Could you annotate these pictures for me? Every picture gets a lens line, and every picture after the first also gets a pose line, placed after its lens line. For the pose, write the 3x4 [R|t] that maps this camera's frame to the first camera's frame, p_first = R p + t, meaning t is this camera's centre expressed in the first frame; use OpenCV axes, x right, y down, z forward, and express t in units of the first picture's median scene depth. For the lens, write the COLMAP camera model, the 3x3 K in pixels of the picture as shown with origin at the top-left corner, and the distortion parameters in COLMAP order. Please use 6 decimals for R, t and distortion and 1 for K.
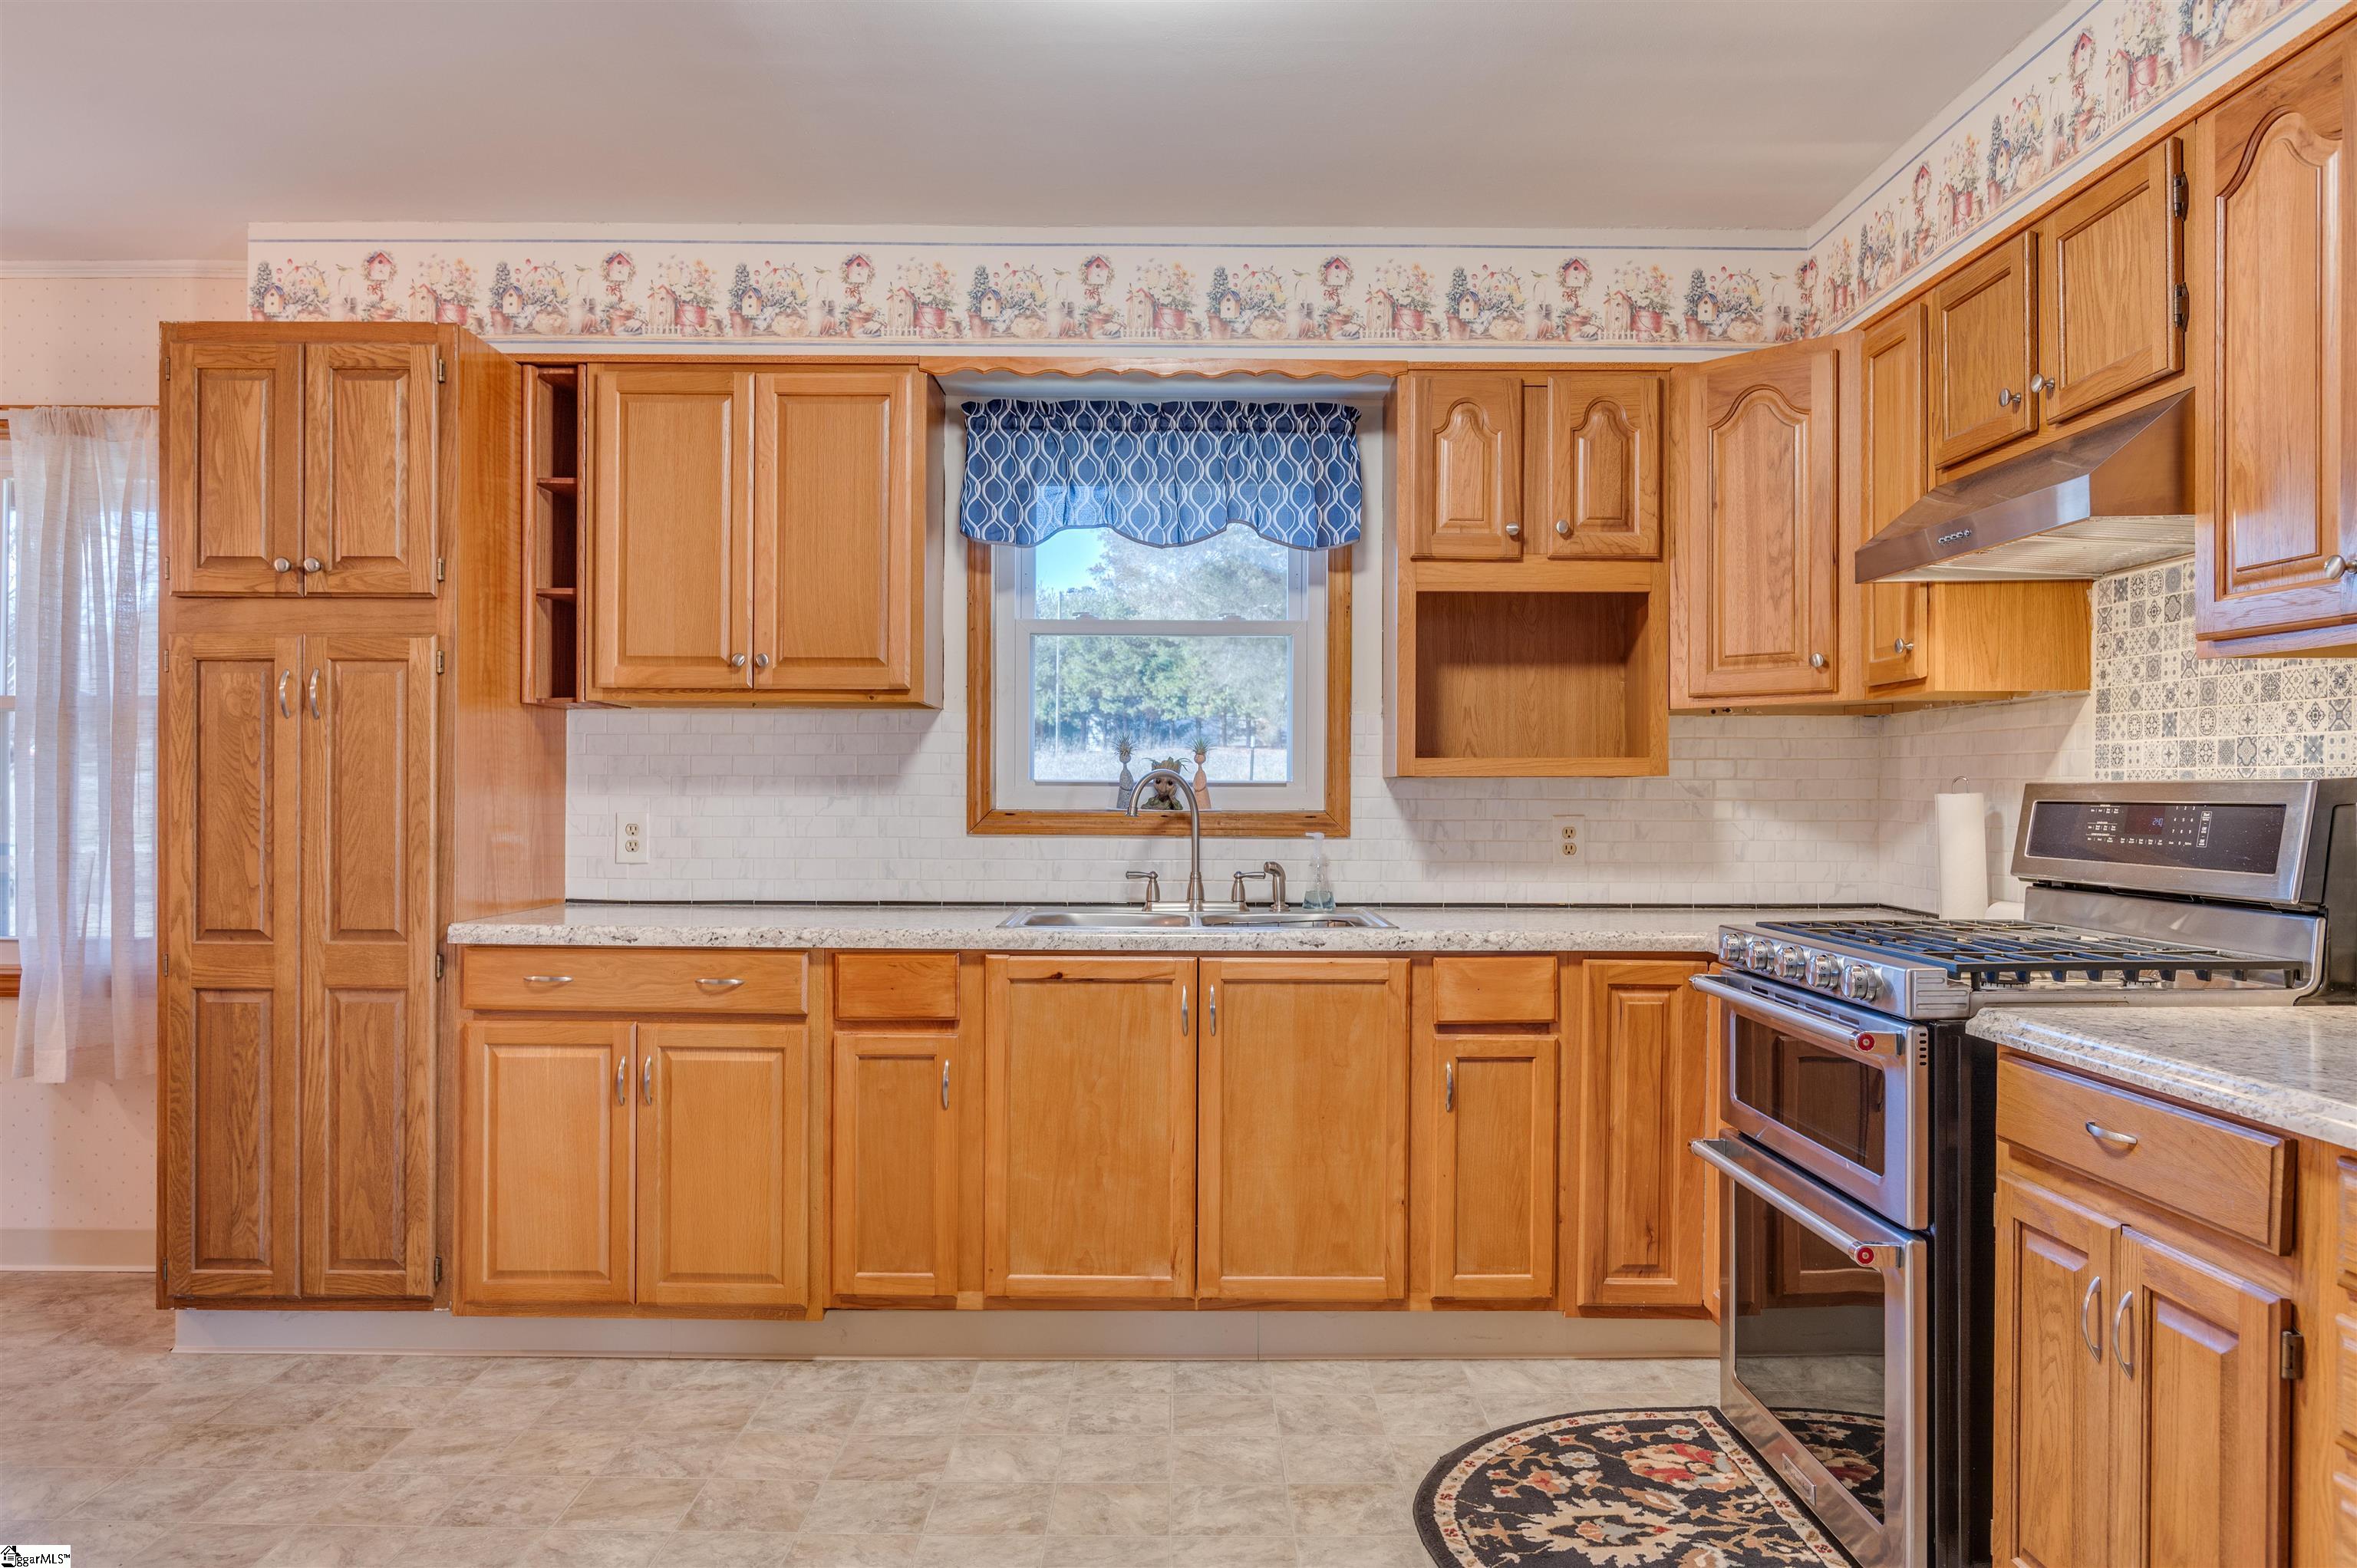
lens RADIAL K [[1631.4, 0, 1181.5], [0, 1631.4, 806.0], [0, 0, 1]] dist [-0.001749, -0.007108]
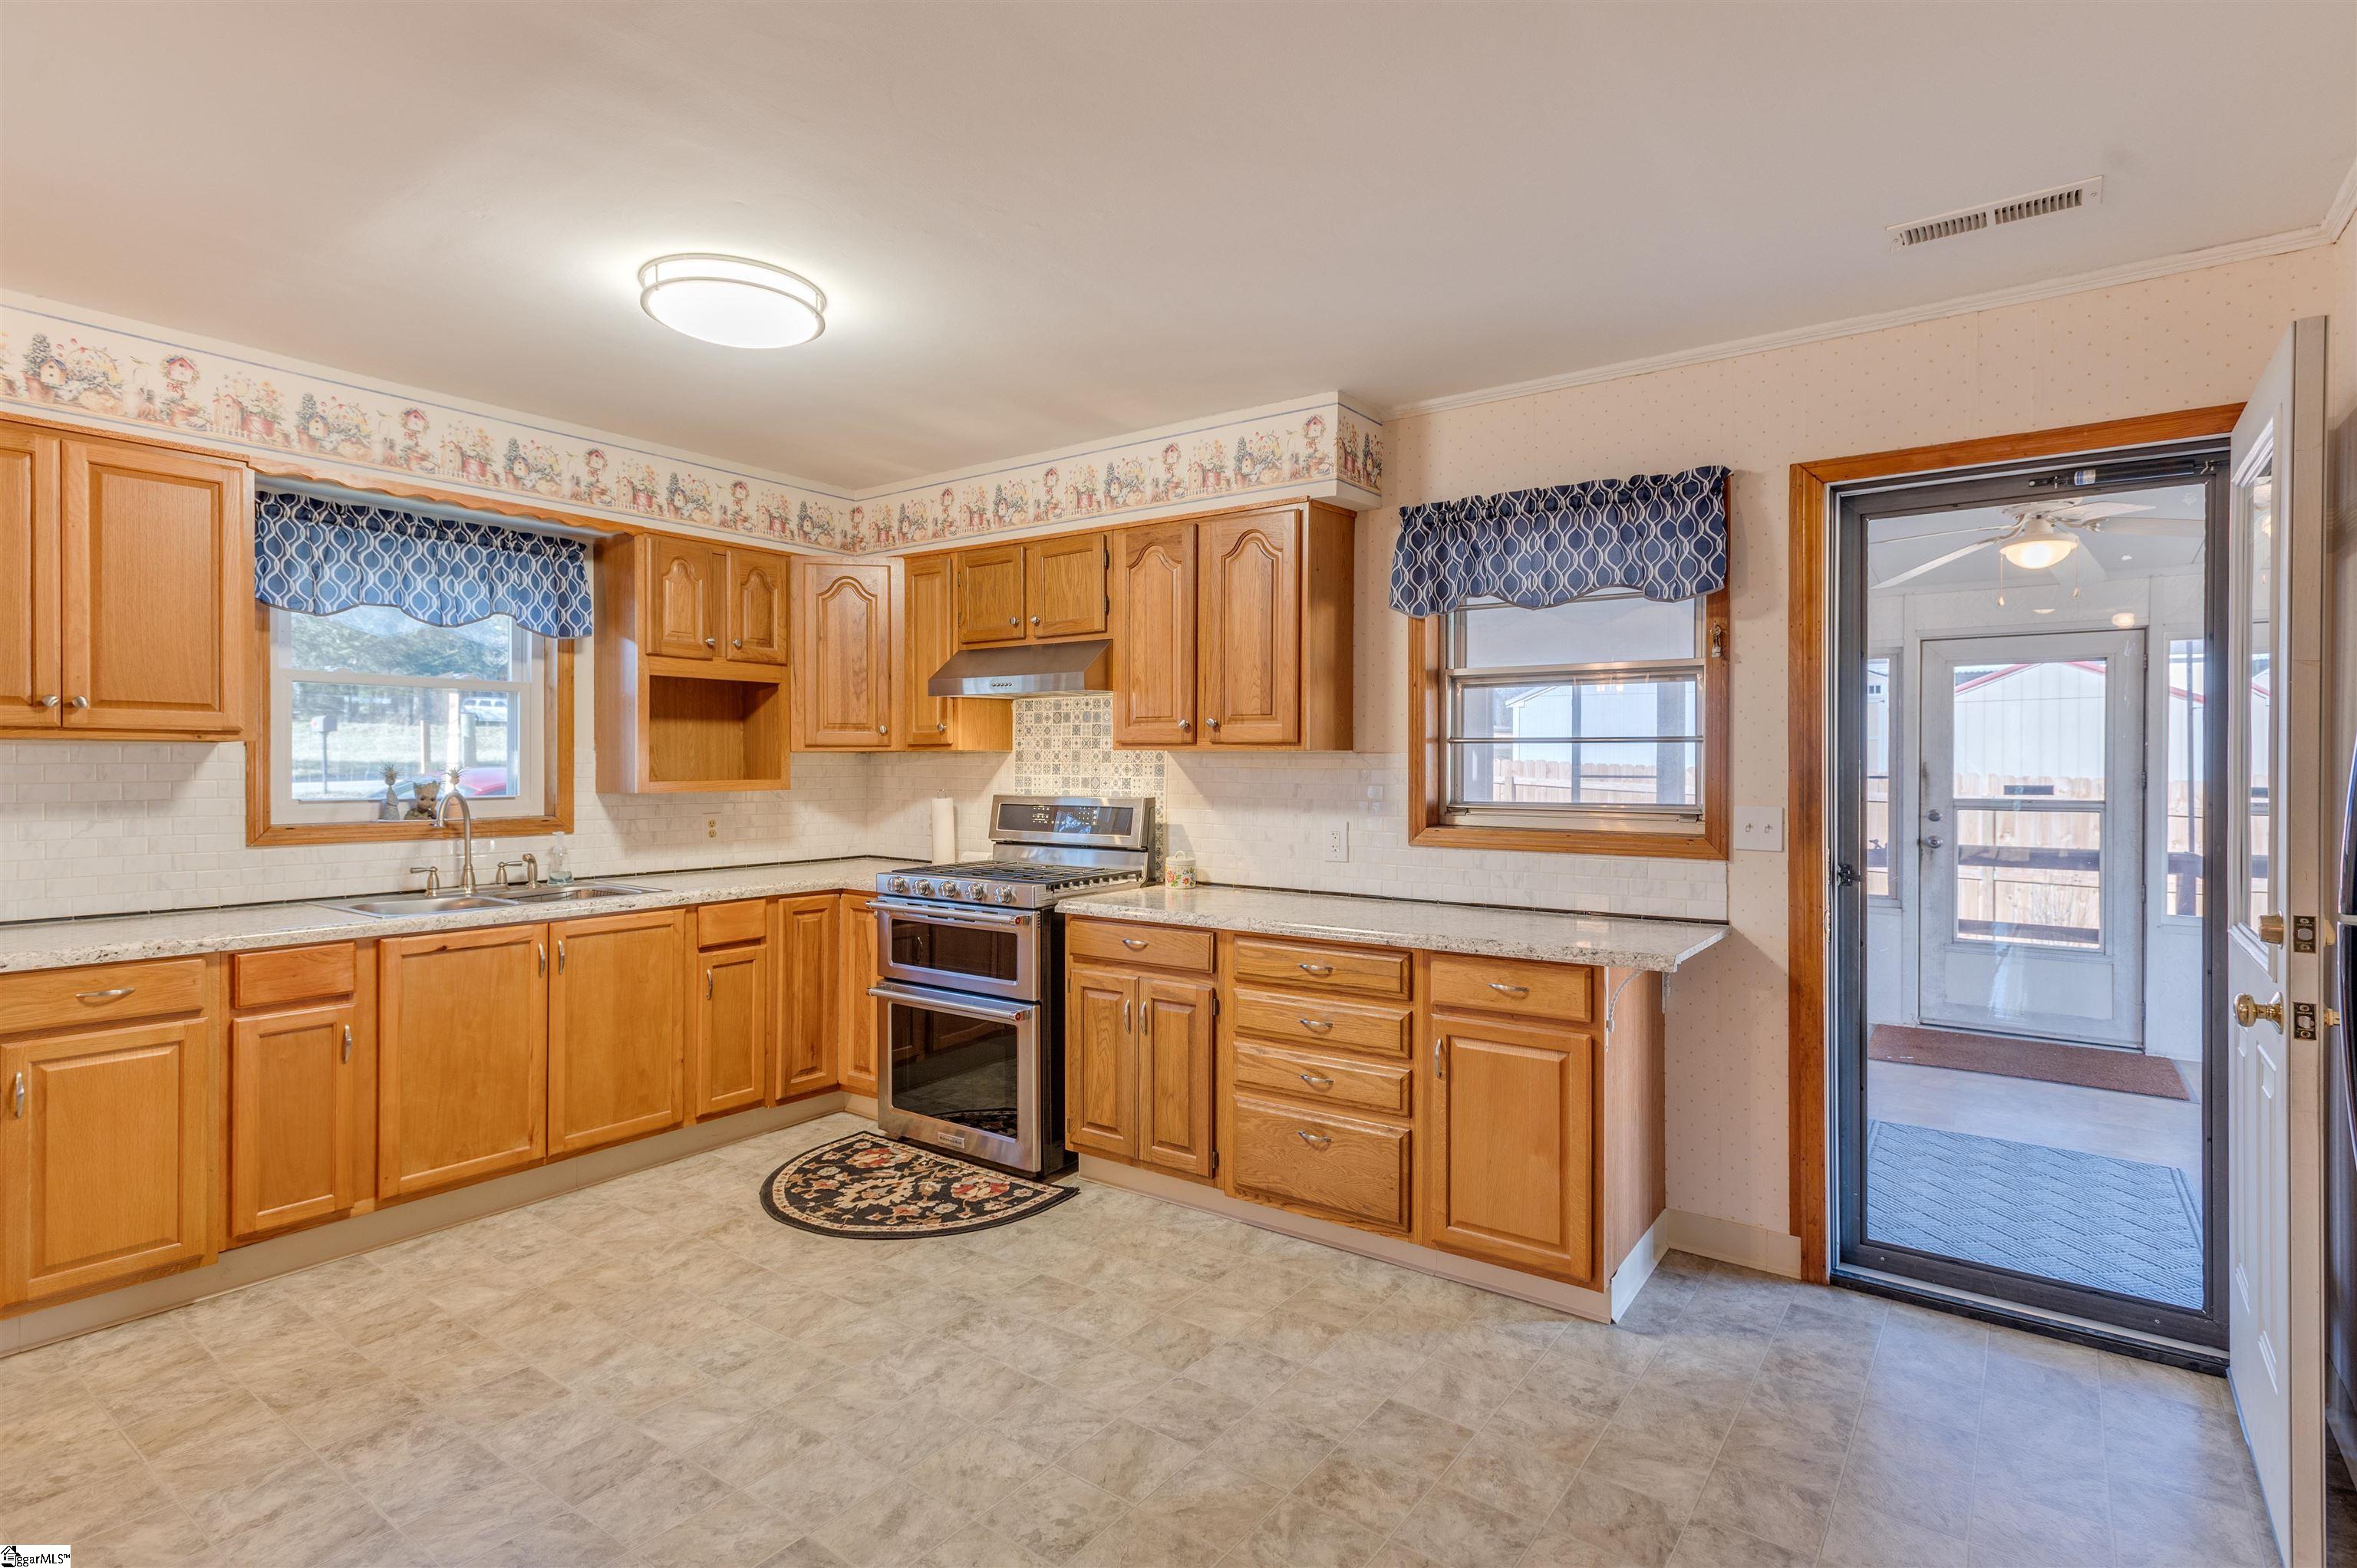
lens RADIAL K [[1181.2, 0, 1227.9], [0, 1181.2, 773.6], [0, 0, 1]] dist [0.004830, -0.000240]
pose [[0.564598, -0.008905, 0.825318, -0.517663], [0.005125, 0.999960, 0.007284, -0.046080], [-0.825350, 0.000117, 0.564621, -0.103755]]
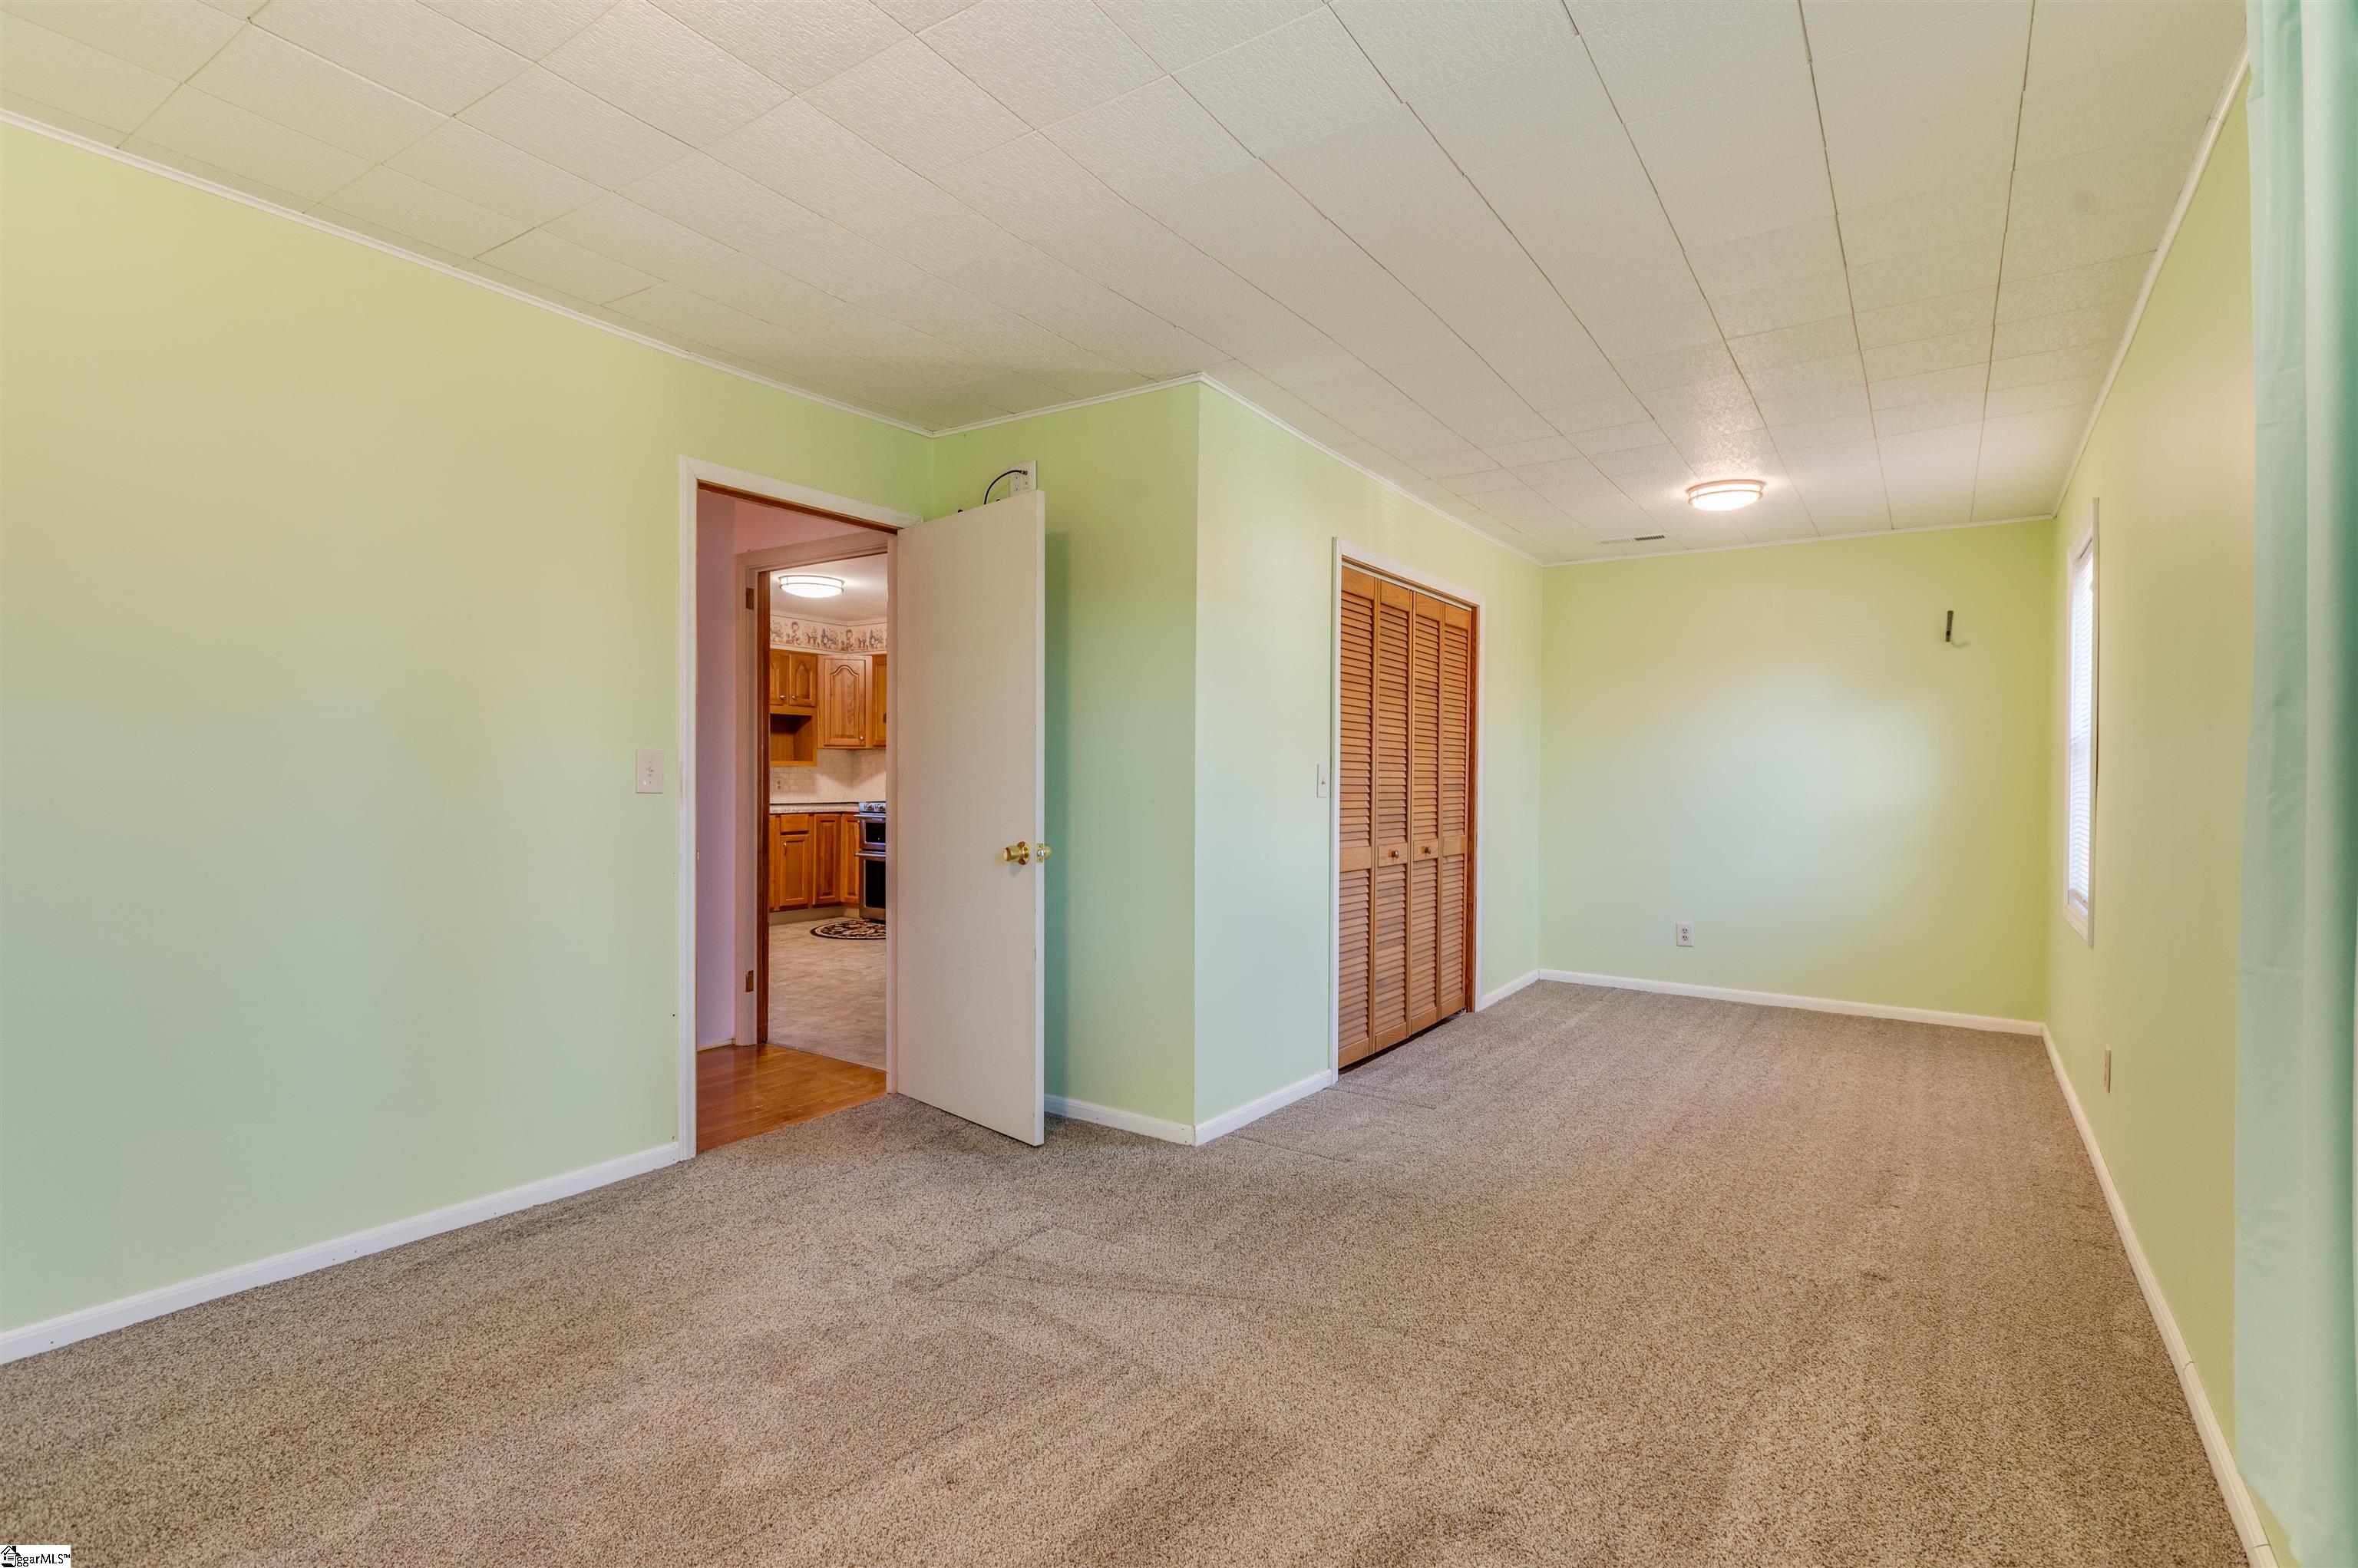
lens RADIAL K [[1109.6, 0, 1190.1], [0, 1109.6, 789.3], [0, 0, 1]] dist [0.016608, -0.000887]
pose [[0.557898, -0.009478, 0.829856, -1.417672], [0.001257, 0.999943, 0.010576, 0.008913], [-0.829909, -0.004858, 0.557878, -1.180271]]
